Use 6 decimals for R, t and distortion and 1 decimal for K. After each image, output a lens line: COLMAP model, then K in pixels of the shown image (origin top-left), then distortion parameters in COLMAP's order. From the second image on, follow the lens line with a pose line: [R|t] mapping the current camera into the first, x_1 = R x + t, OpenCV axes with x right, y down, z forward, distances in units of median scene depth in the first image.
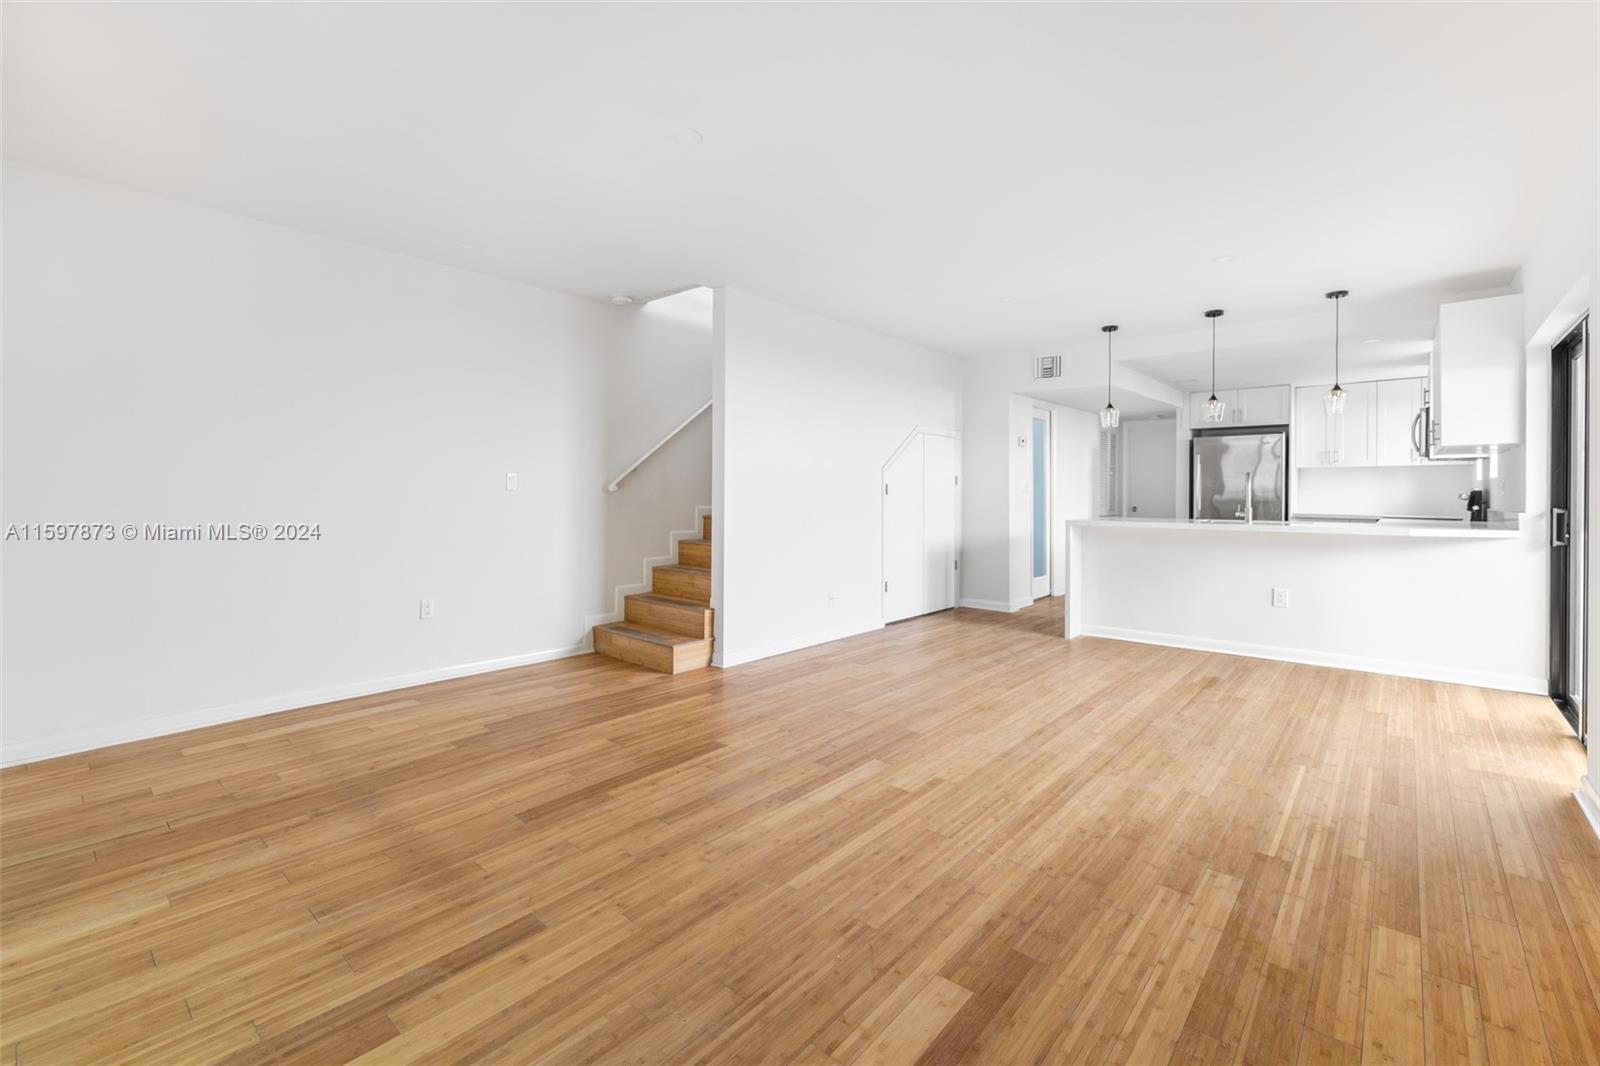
lens RADIAL K [[693.4, 0, 788.5], [0, 693.4, 494.4], [0, 0, 1]] dist [0.000999, 0.000326]
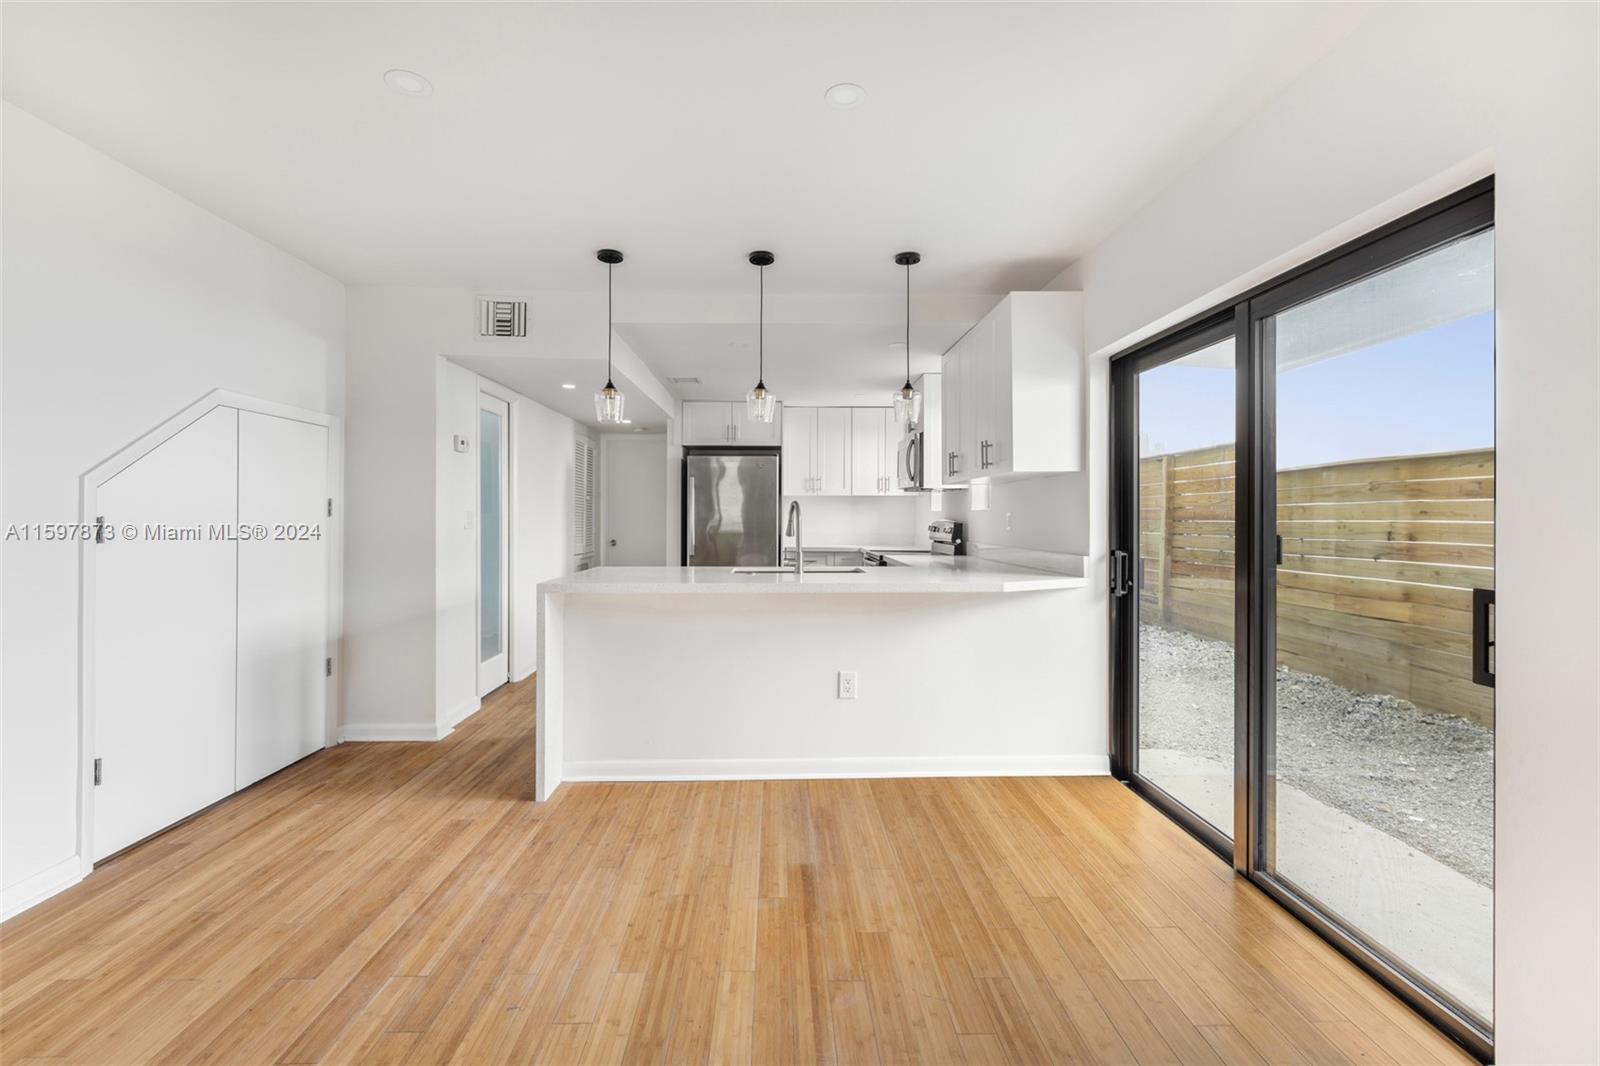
lens RADIAL K [[687.9, 0, 790.8], [0, 687.9, 512.7], [0, 0, 1]] dist [0.000127, -0.000232]
pose [[0.732088, 0.002908, 0.681204, 0.242919], [0.001465, 0.999982, -0.005844, -0.020821], [-0.681208, 0.005277, 0.732070, 0.640687]]
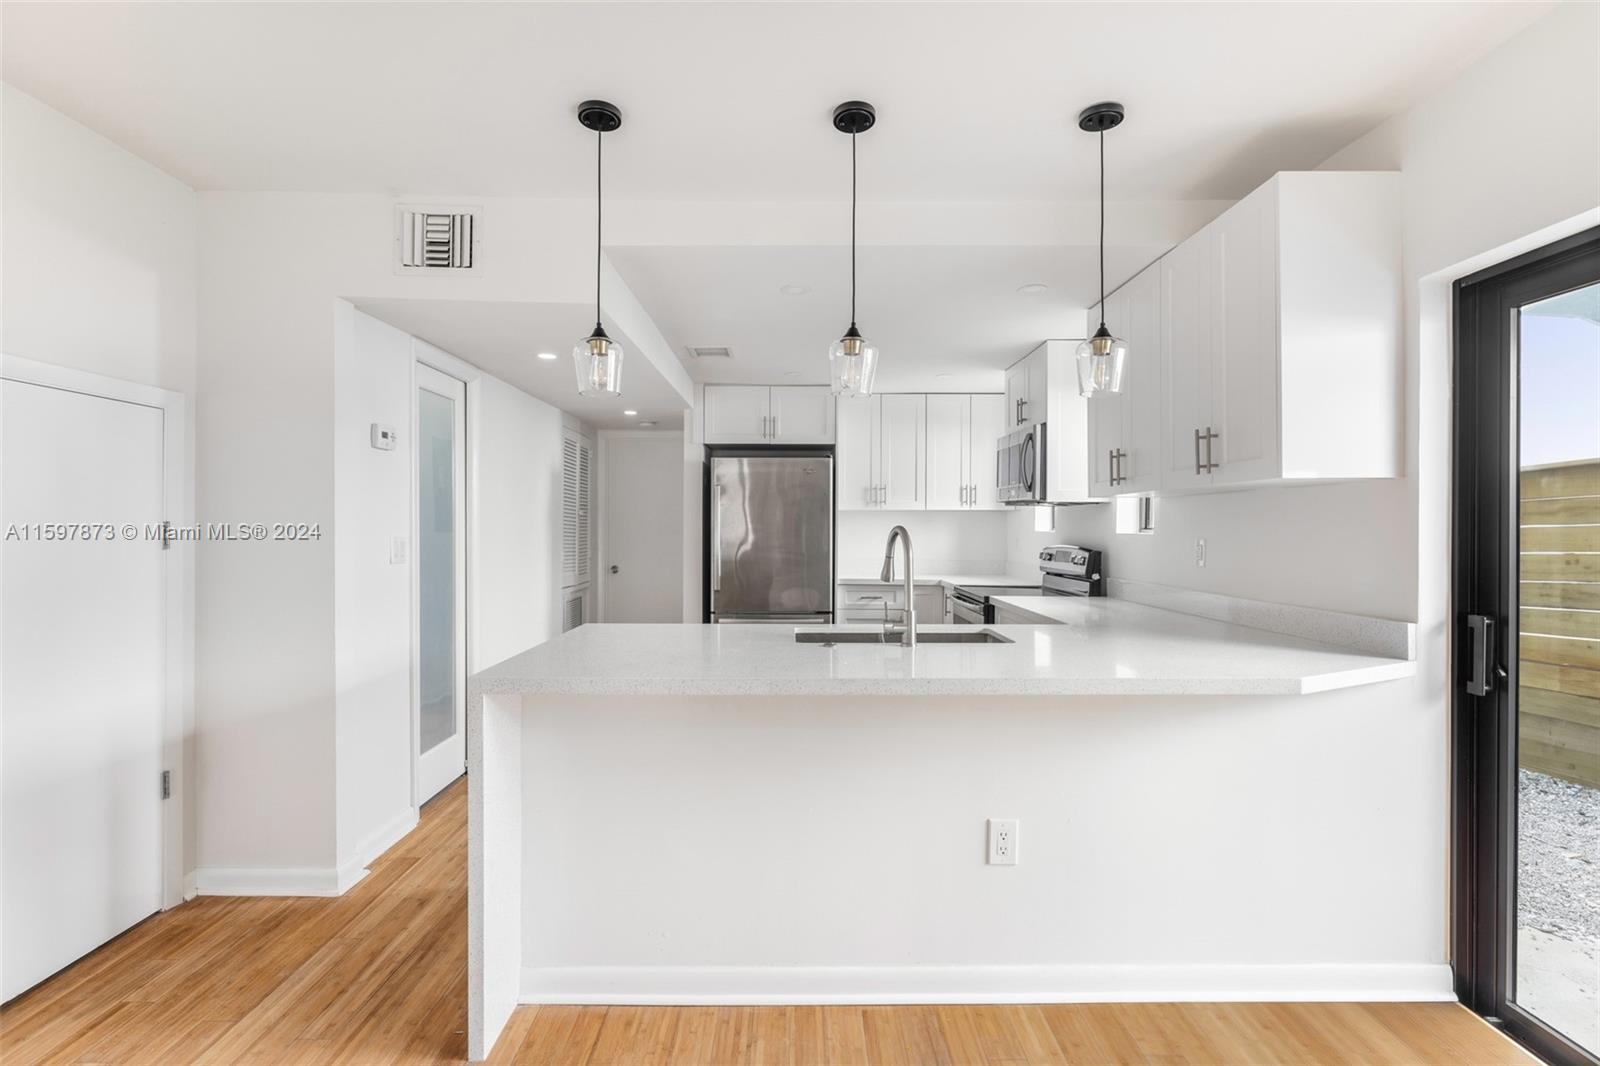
lens RADIAL K [[749.2, 0, 794.6], [0, 749.2, 529.2], [0, 0, 1]] dist [-0.006337, 0.000097]
pose [[0.746711, -0.001781, 0.665146, 0.393211], [0.000489, 0.999998, 0.002129, -0.040022], [-0.665148, -0.001265, 0.746710, 0.898622]]
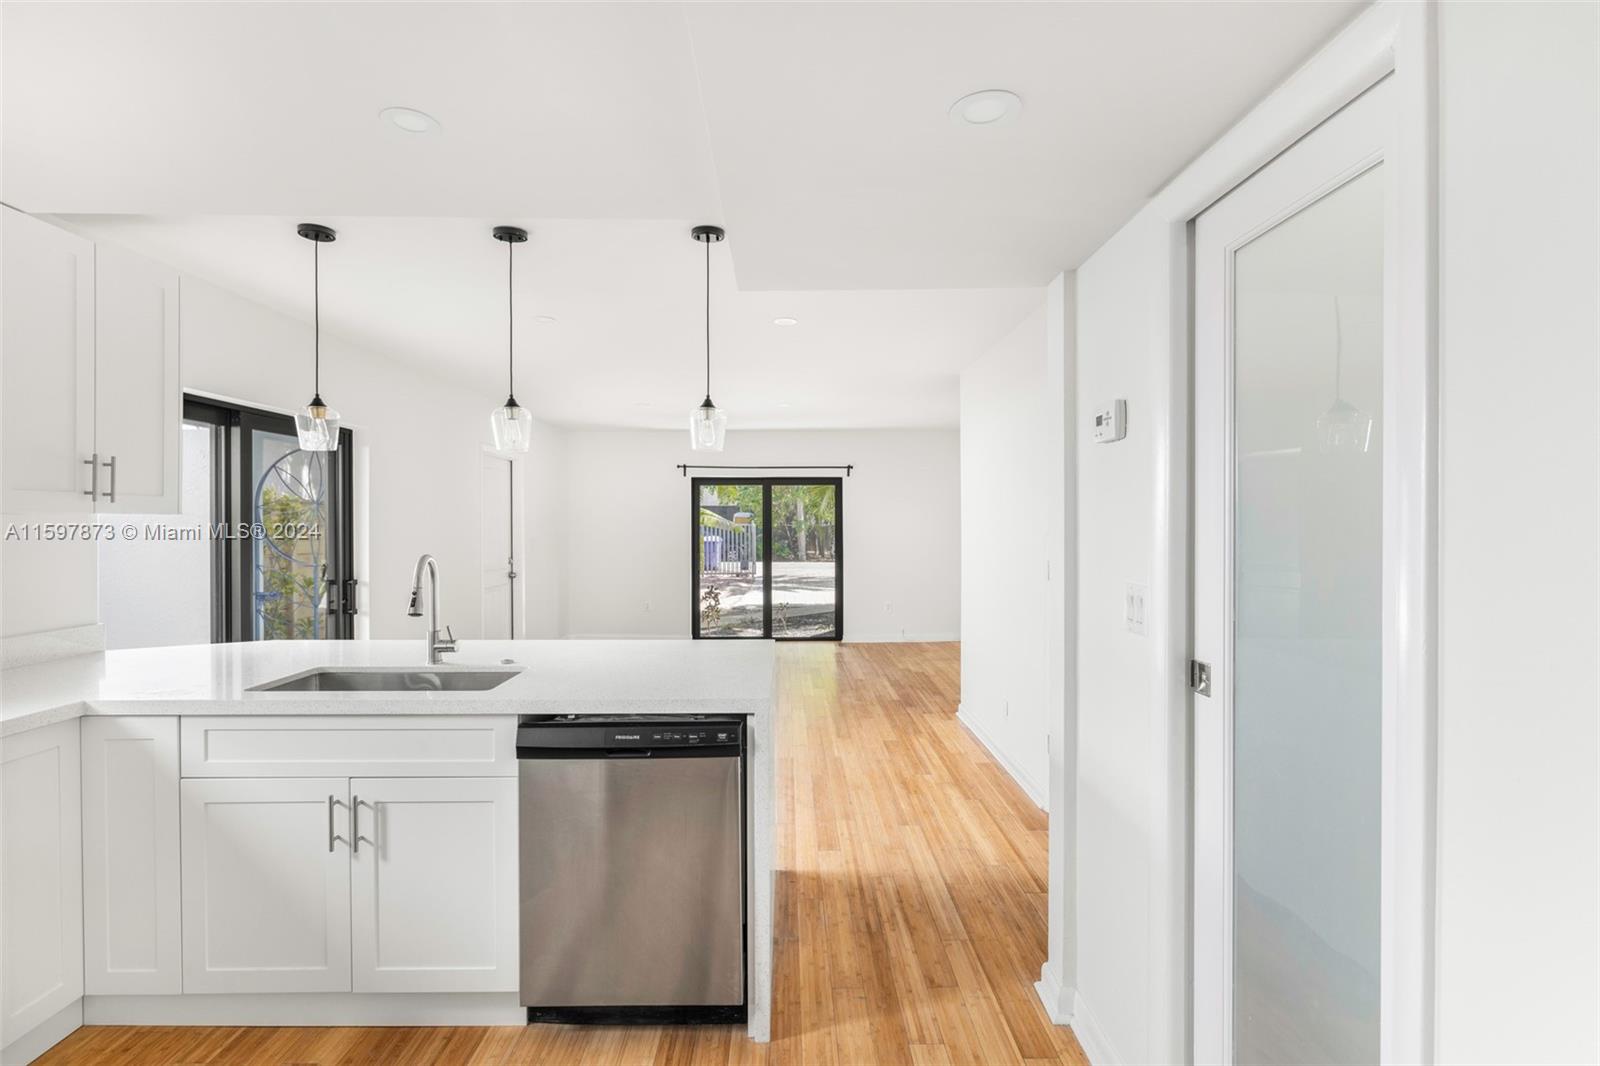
lens RADIAL K [[749.2, 0, 794.6], [0, 749.2, 529.2], [0, 0, 1]] dist [-0.006337, 0.000097]
pose [[-0.740930, -0.001562, -0.671580, 1.040933], [-0.005336, 0.999979, 0.003560, -0.062342], [0.671561, 0.006221, -0.740923, 1.941825]]
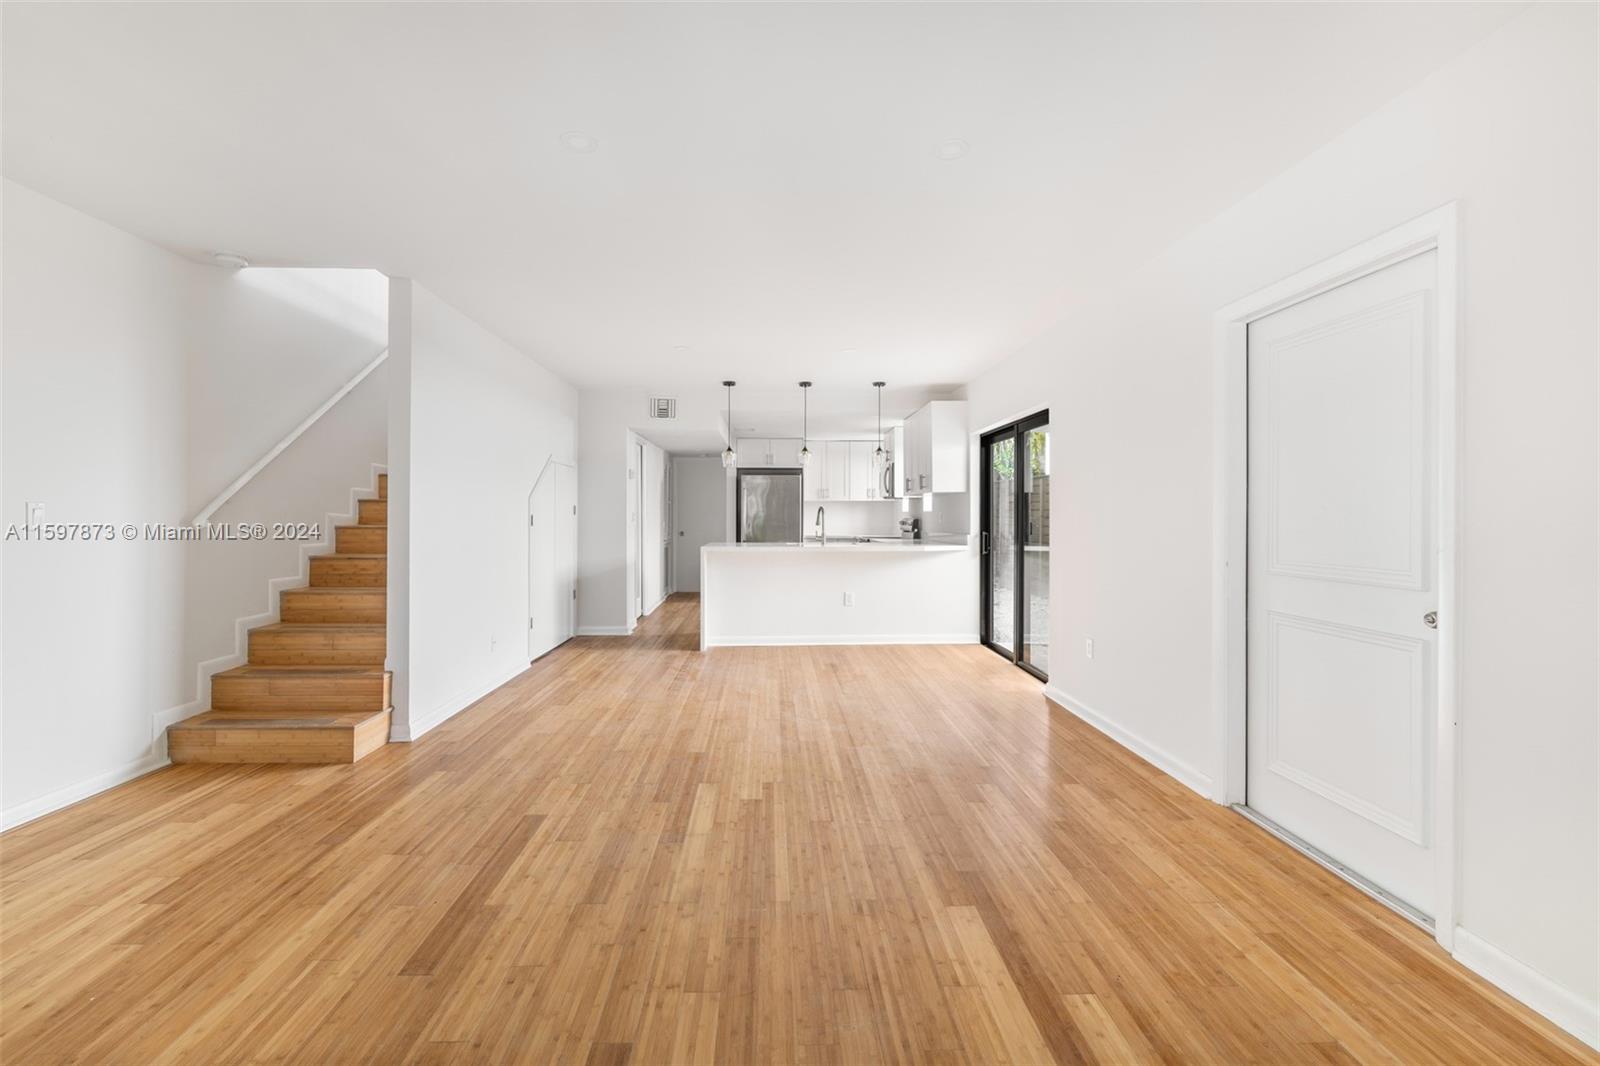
lens RADIAL K [[687.9, 0, 790.8], [0, 687.9, 512.7], [0, 0, 1]] dist [0.000127, -0.000232]
pose [[0.726787, 0.001500, 0.686861, -0.368925], [0.002396, 0.999986, -0.004719, -0.018649], [-0.686859, 0.005076, 0.726773, 0.105317]]
